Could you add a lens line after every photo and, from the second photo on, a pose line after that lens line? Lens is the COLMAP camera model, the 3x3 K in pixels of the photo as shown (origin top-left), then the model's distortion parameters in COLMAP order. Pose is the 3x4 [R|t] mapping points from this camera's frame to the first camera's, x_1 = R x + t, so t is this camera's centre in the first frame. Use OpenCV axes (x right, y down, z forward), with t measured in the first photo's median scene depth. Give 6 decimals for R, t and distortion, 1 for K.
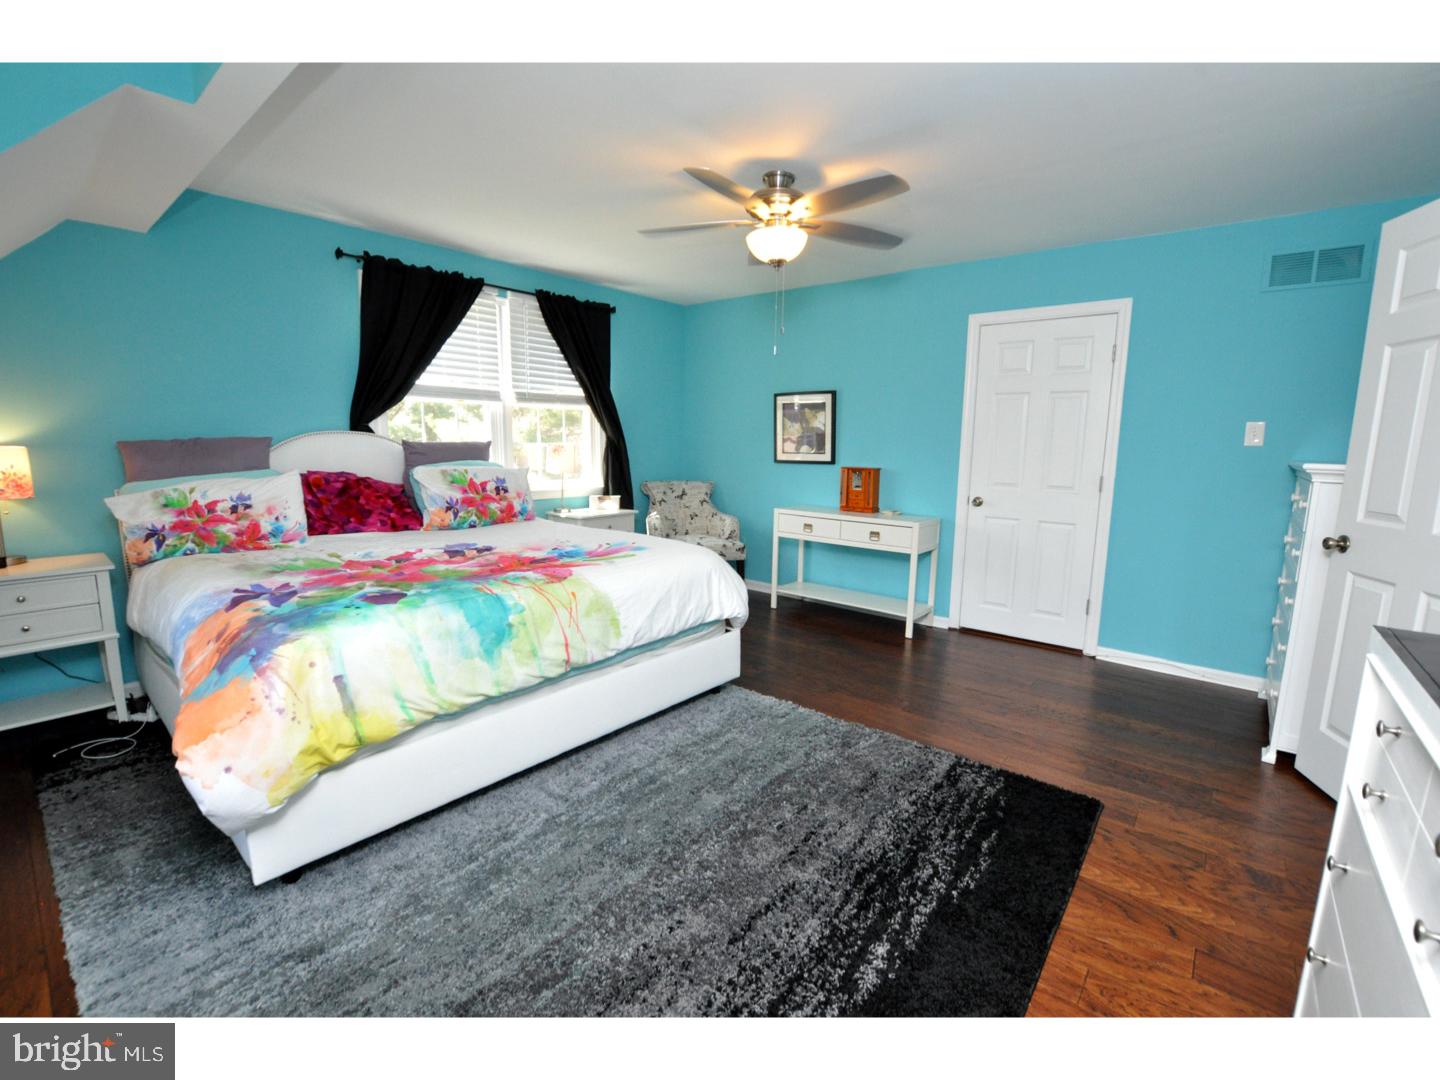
lens RADIAL K [[634.6, 0, 722.8], [0, 634.6, 541.8], [0, 0, 1]] dist [-0.031025, -0.000084]
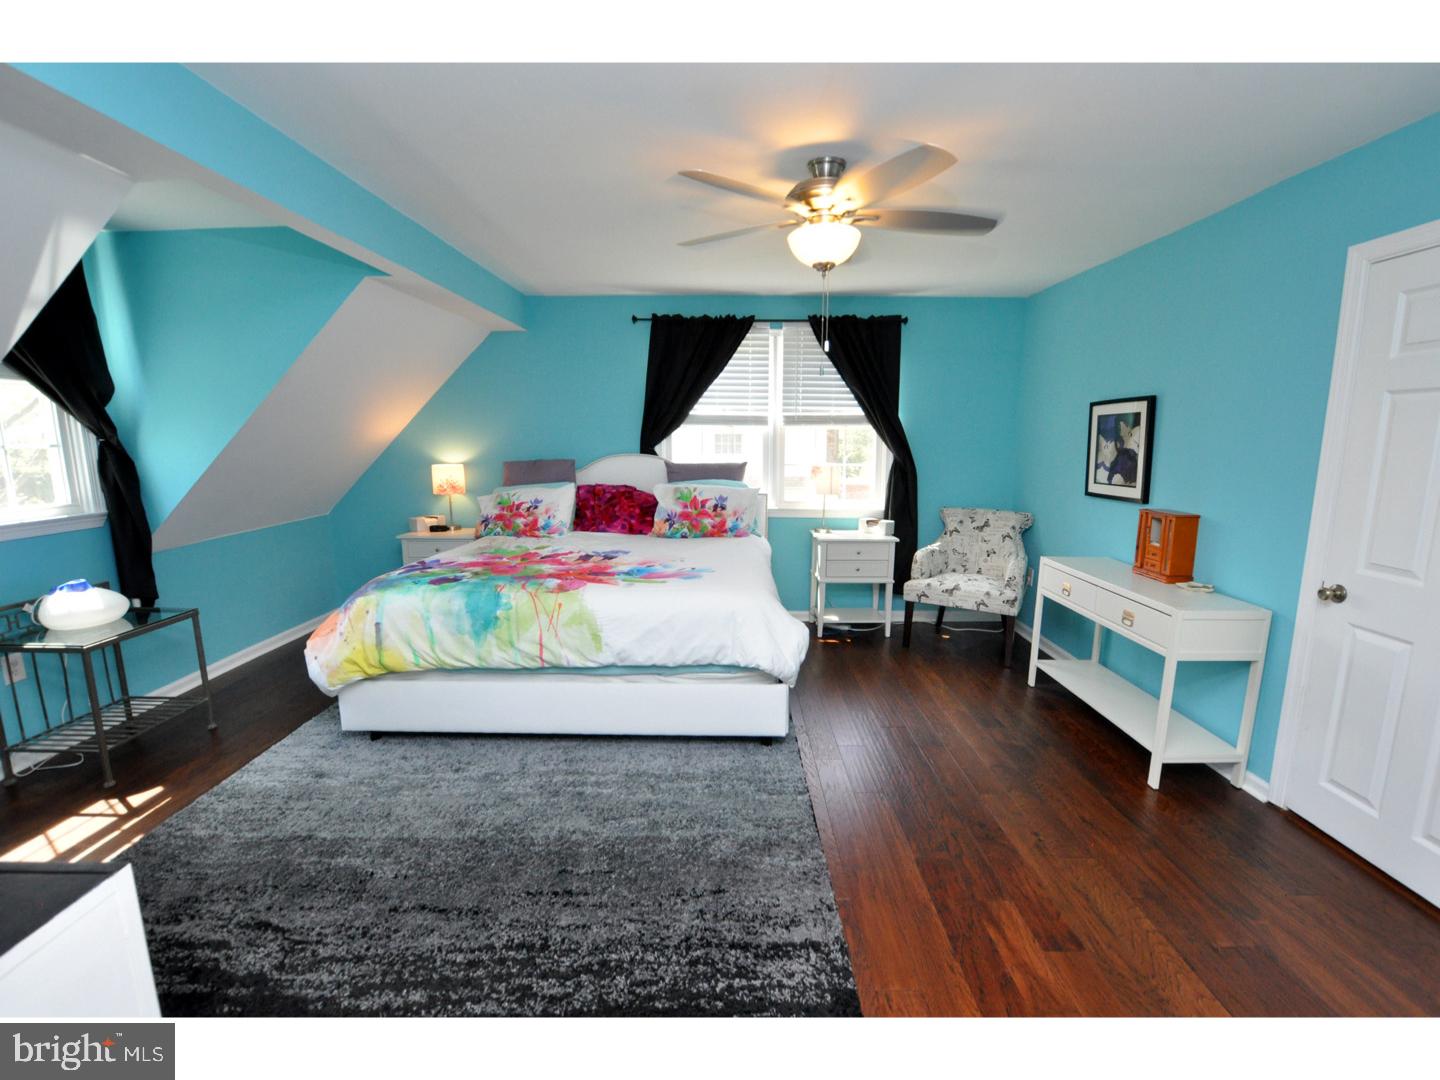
lens RADIAL K [[634.6, 0, 722.8], [0, 634.6, 541.8], [0, 0, 1]] dist [-0.031025, -0.000084]
pose [[0.631138, 0.116582, -0.766859, 0.524754], [-0.117855, 0.991575, 0.053748, -0.082934], [0.766665, 0.056455, 0.639561, 0.288275]]
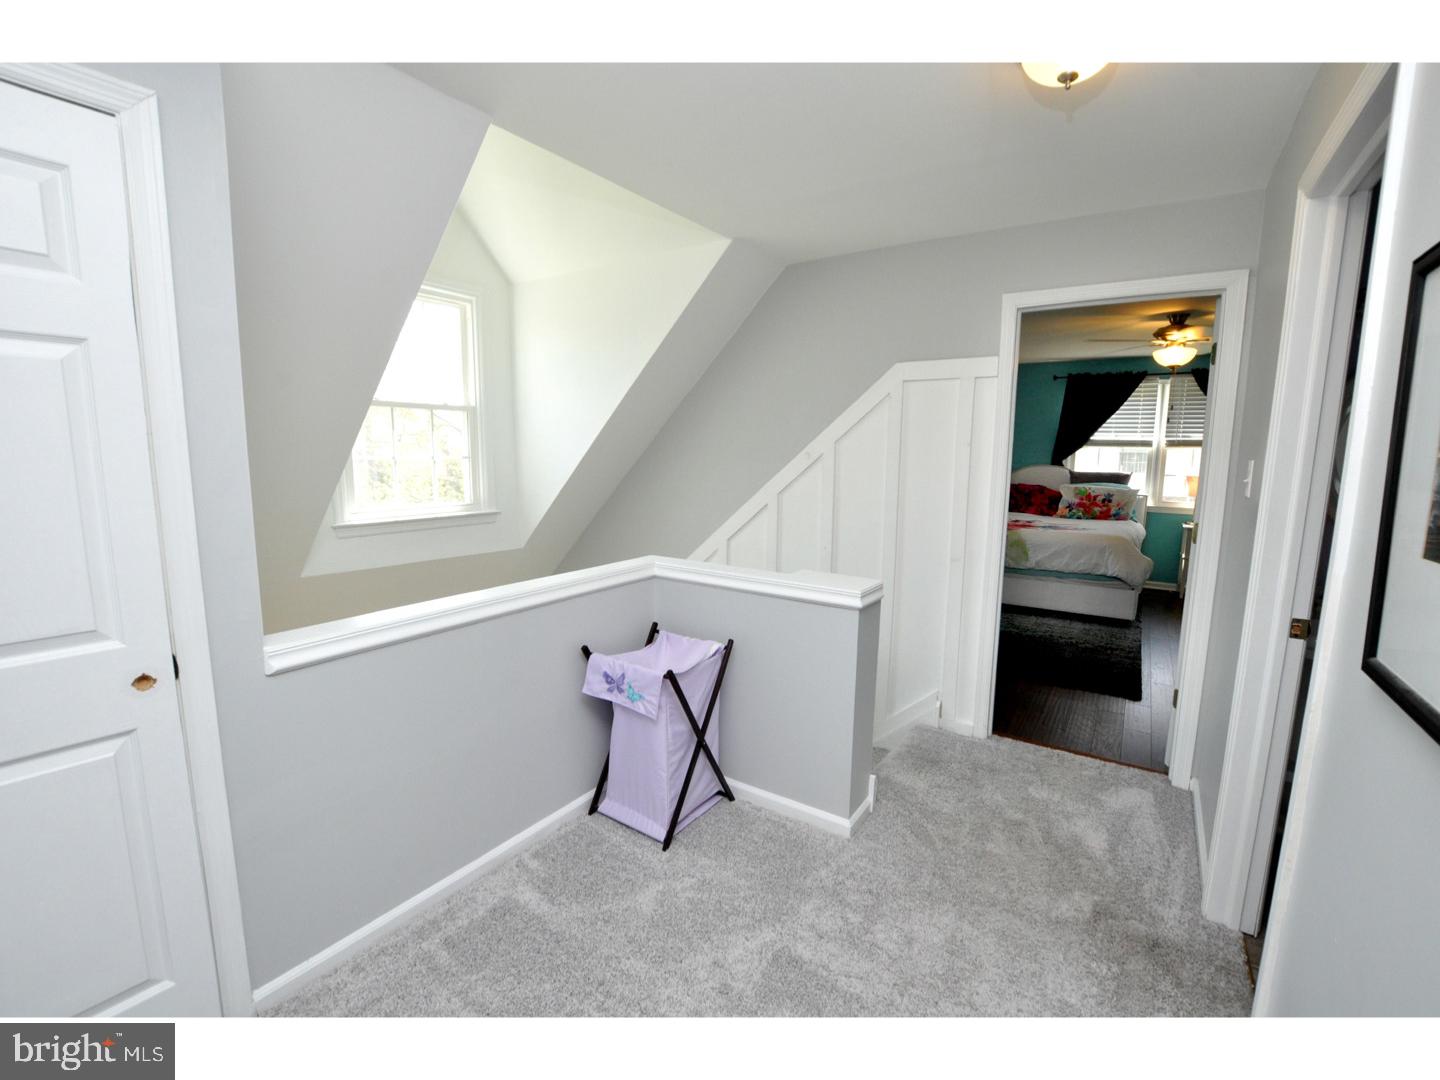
lens RADIAL K [[634.6, 0, 722.8], [0, 634.6, 541.8], [0, 0, 1]] dist [-0.031025, -0.000084]
pose [[0.102929, 0.126794, -0.986574, 1.221622], [-0.167022, 0.979963, 0.108519, 0.015638], [0.980566, 0.153609, 0.122044, -0.200950]]
